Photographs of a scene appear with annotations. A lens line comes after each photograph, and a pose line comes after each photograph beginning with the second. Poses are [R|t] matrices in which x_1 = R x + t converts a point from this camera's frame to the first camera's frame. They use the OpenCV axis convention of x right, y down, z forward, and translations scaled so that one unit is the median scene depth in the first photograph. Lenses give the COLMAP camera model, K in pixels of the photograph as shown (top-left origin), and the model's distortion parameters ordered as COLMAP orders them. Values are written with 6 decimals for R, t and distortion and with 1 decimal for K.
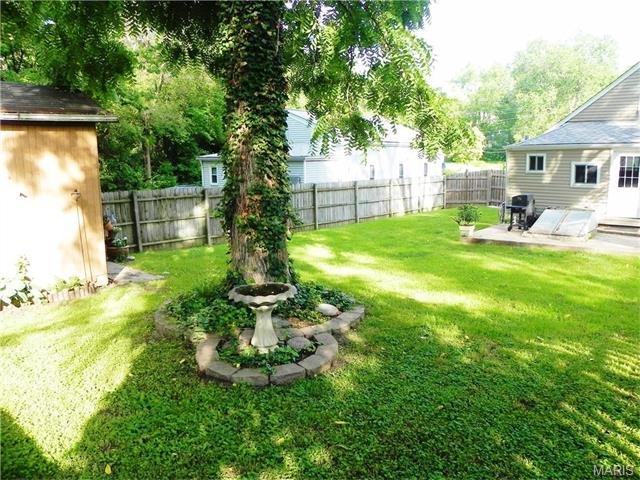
lens RADIAL K [[496.5, 0, 334.0], [0, 496.5, 240.2], [0, 0, 1]] dist [-0.144673, 0.081864]
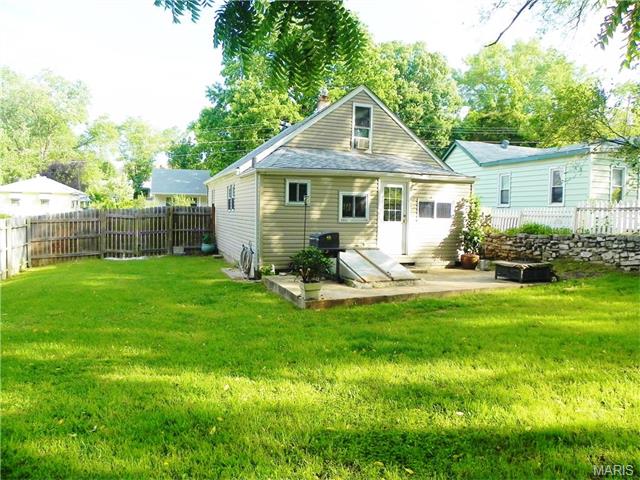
lens RADIAL K [[496.5, 0, 314.7], [0, 496.5, 239.3], [0, 0, 1]] dist [-0.144673, 0.081864]
pose [[0.506688, -0.027595, 0.861688, -0.263467], [0.117028, 0.992438, -0.037032, -0.056378], [-0.854150, 0.119605, 0.506086, 0.623686]]
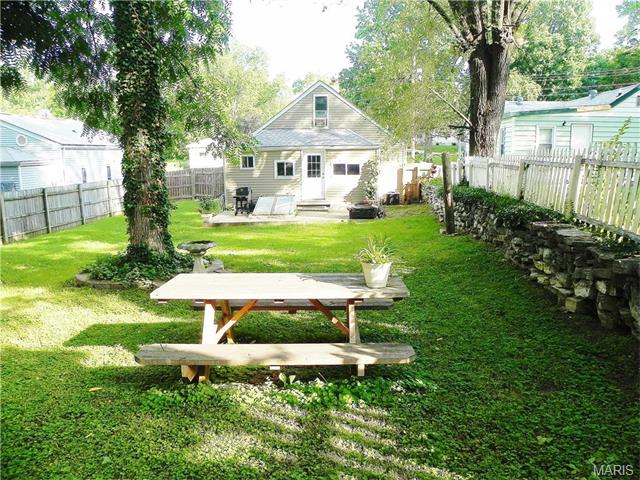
lens RADIAL K [[496.5, 0, 333.0], [0, 496.5, 238.9], [0, 0, 1]] dist [-0.144673, 0.081864]
pose [[0.789596, -0.104498, 0.604664, -0.229488], [0.103348, 0.993964, 0.036821, 0.020414], [-0.604862, 0.033417, 0.795629, -0.183393]]
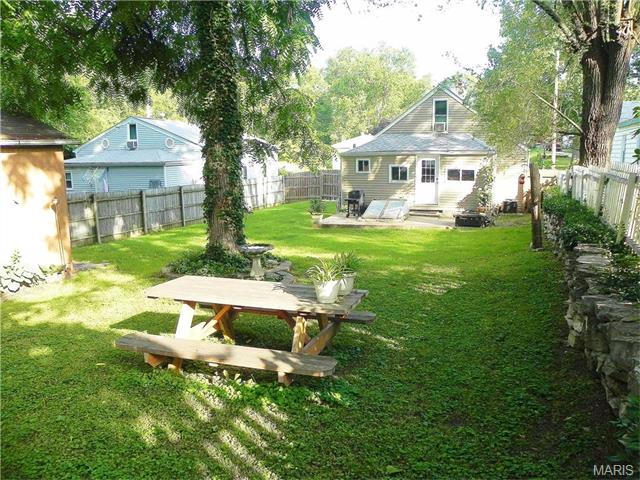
lens RADIAL K [[496.5, 0, 334.0], [0, 496.5, 239.1], [0, 0, 1]] dist [-0.144673, 0.081864]
pose [[0.934516, -0.059715, 0.350876, -0.150485], [0.058854, 0.998180, 0.013126, 0.019066], [-0.351021, 0.008384, 0.936330, -0.247781]]
